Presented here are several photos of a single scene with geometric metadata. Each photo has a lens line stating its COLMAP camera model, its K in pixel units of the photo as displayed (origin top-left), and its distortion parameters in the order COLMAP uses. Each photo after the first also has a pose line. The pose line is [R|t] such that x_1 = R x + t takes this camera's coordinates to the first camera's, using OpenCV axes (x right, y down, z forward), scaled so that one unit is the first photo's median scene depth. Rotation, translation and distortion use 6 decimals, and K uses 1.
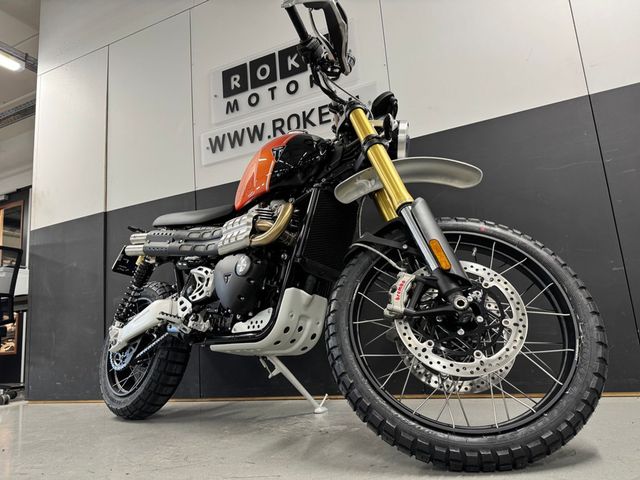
lens RADIAL K [[445.2, 0, 320.0], [0, 445.2, 240.0], [0, 0, 1]] dist [0.090979, -0.118761]
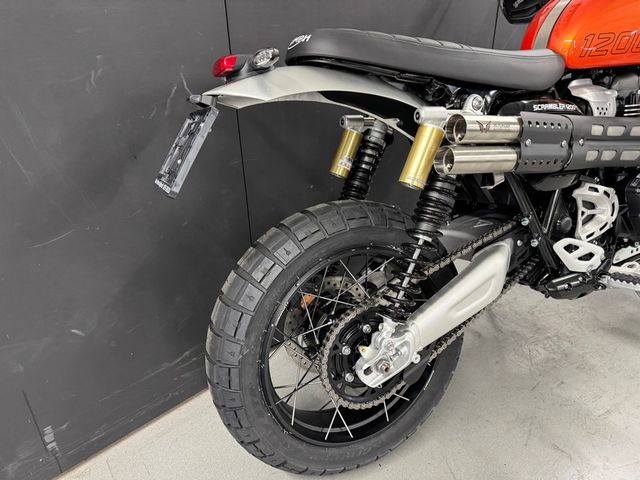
lens RADIAL K [[445.2, 0, 320.0], [0, 445.2, 240.0], [0, 0, 1]] dist [0.090979, -0.118761]
pose [[0.385917, -0.355587, 0.851250, -0.674319], [-0.178321, 0.876575, 0.447009, -0.058385], [-0.905135, -0.324304, 0.274877, 0.806999]]
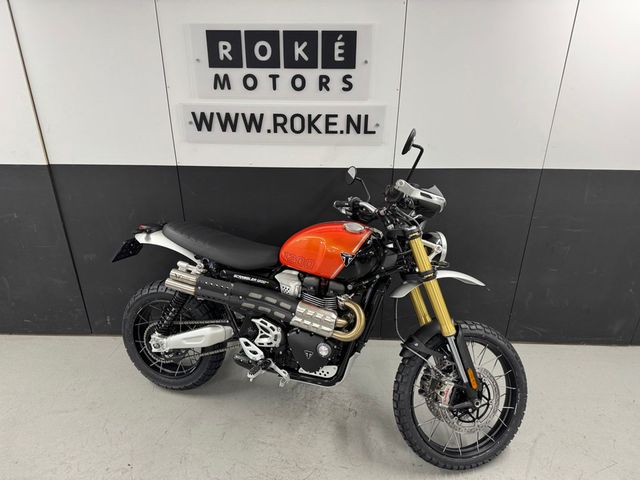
lens RADIAL K [[445.2, 0, 320.0], [0, 445.2, 240.0], [0, 0, 1]] dist [0.090979, -0.118761]
pose [[0.915484, -0.087500, 0.392725, -0.418271], [-0.152332, 0.828031, 0.539591, -0.580953], [-0.372403, -0.553812, 0.744720, 0.099159]]
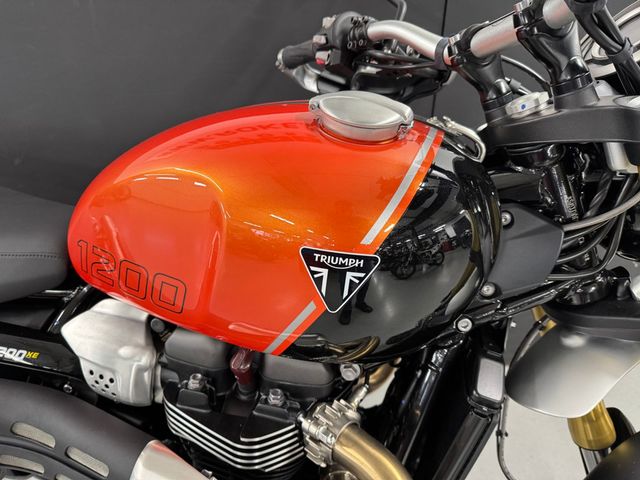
lens RADIAL K [[445.2, 0, 320.0], [0, 445.2, 240.0], [0, 0, 1]] dist [0.090979, -0.118761]
pose [[0.884021, -0.203302, 0.420921, -0.130630], [-0.140576, 0.743160, 0.654180, -0.238889], [-0.445808, -0.637481, 0.628390, 0.571470]]
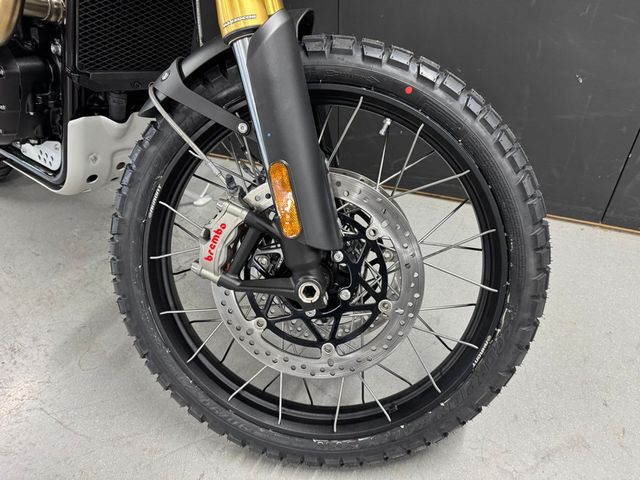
lens RADIAL K [[441.0, 0, 303.9], [0, 441.0, 240.9], [0, 0, 1]] dist [0.027917, -0.001273]
pose [[0.999072, 0.026777, 0.033751, 0.124930], [-0.043010, 0.665366, 0.745278, -0.135200], [-0.002500, -0.746037, 0.665899, 0.300334]]
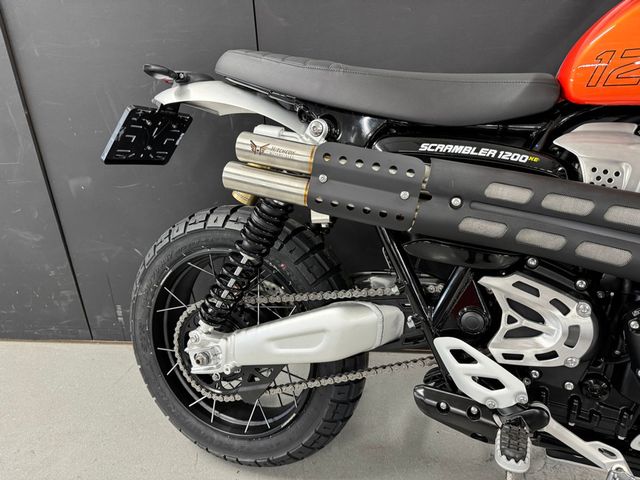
lens RADIAL K [[445.2, 0, 320.0], [0, 445.2, 240.0], [0, 0, 1]] dist [0.090979, -0.118761]
pose [[0.953431, -0.080612, 0.290638, -0.386745], [-0.082036, 0.857980, 0.507090, -0.109177], [-0.290239, -0.507318, 0.811412, 0.532727]]
